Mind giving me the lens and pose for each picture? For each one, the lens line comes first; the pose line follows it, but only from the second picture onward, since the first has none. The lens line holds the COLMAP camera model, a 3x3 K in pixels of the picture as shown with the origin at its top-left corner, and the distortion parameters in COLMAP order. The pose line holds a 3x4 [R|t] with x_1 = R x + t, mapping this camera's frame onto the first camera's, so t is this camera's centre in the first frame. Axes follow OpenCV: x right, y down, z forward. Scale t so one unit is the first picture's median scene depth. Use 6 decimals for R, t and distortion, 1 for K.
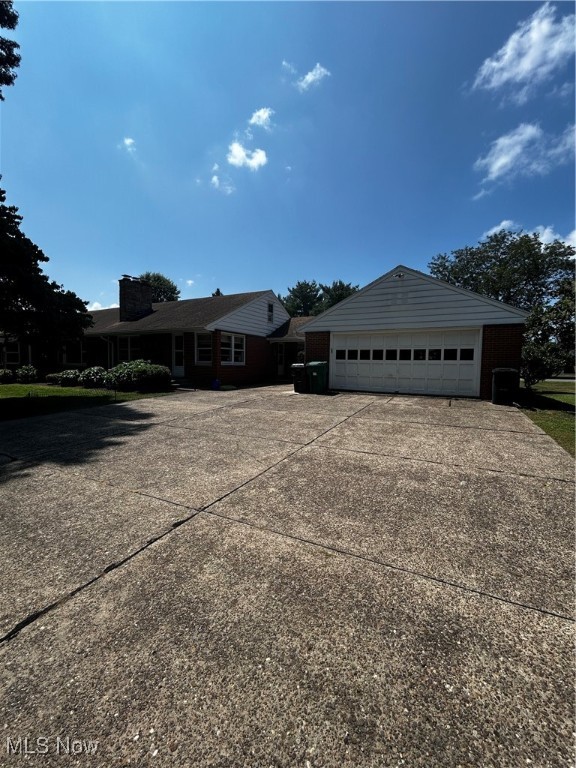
lens RADIAL K [[314.7, 0, 288.0], [0, 314.7, 384.0], [0, 0, 1]] dist [-0.000174, 0.000249]
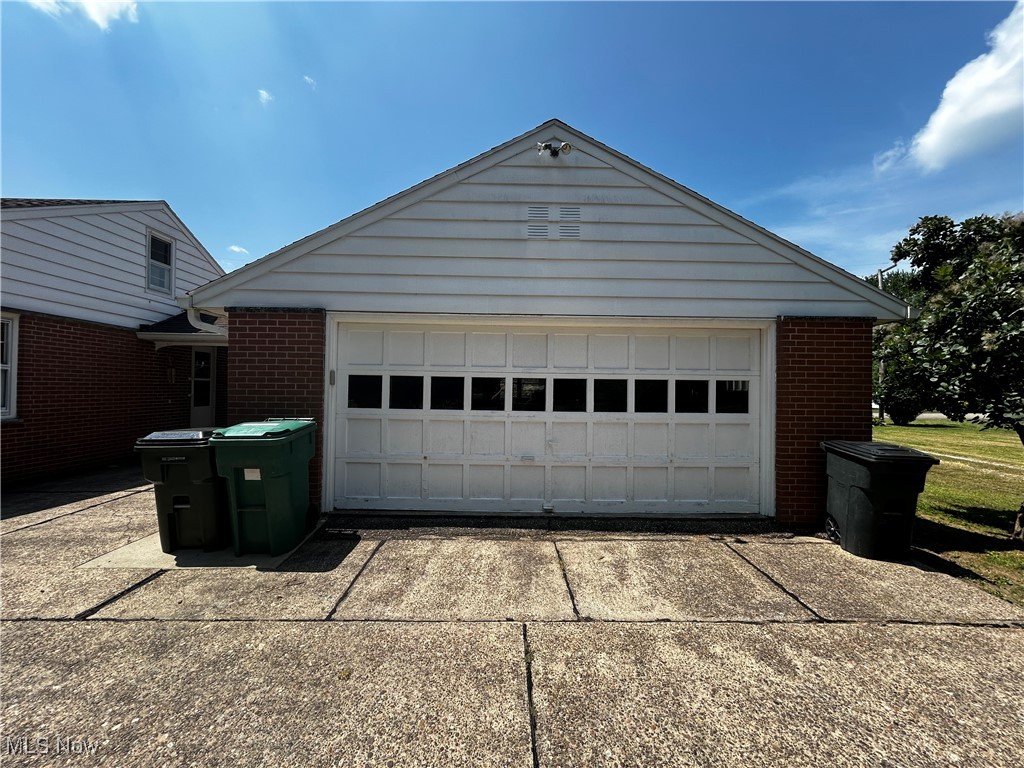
lens RADIAL K [[419.6, 0, 507.6], [0, 419.6, 385.0], [0, 0, 1]] dist [-0.000174, 0.000249]
pose [[0.882981, 0.004279, 0.469390, 0.101735], [0.027295, 0.997798, -0.060442, -0.072717], [-0.468615, 0.066181, 0.880920, 0.595516]]
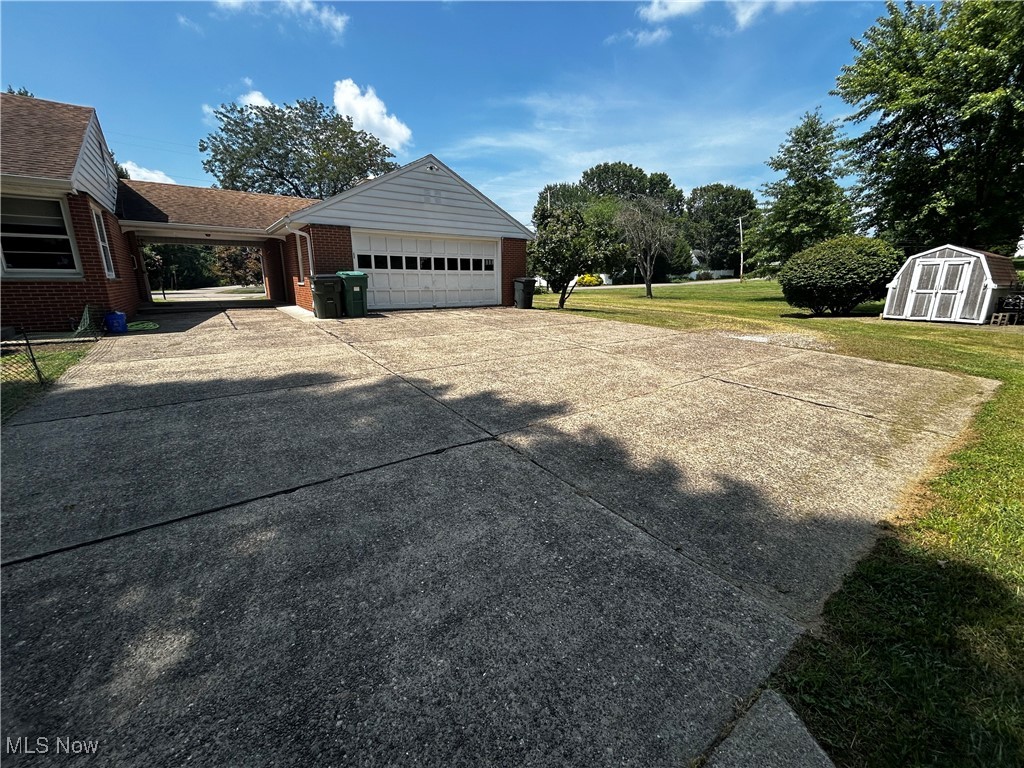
lens RADIAL K [[419.6, 0, 507.6], [0, 419.6, 385.0], [0, 0, 1]] dist [-0.000174, 0.000249]
pose [[0.454372, -0.228816, 0.860924, -0.601397], [0.060386, 0.972137, 0.226503, -0.014663], [-0.888763, -0.050929, 0.455529, 0.241944]]
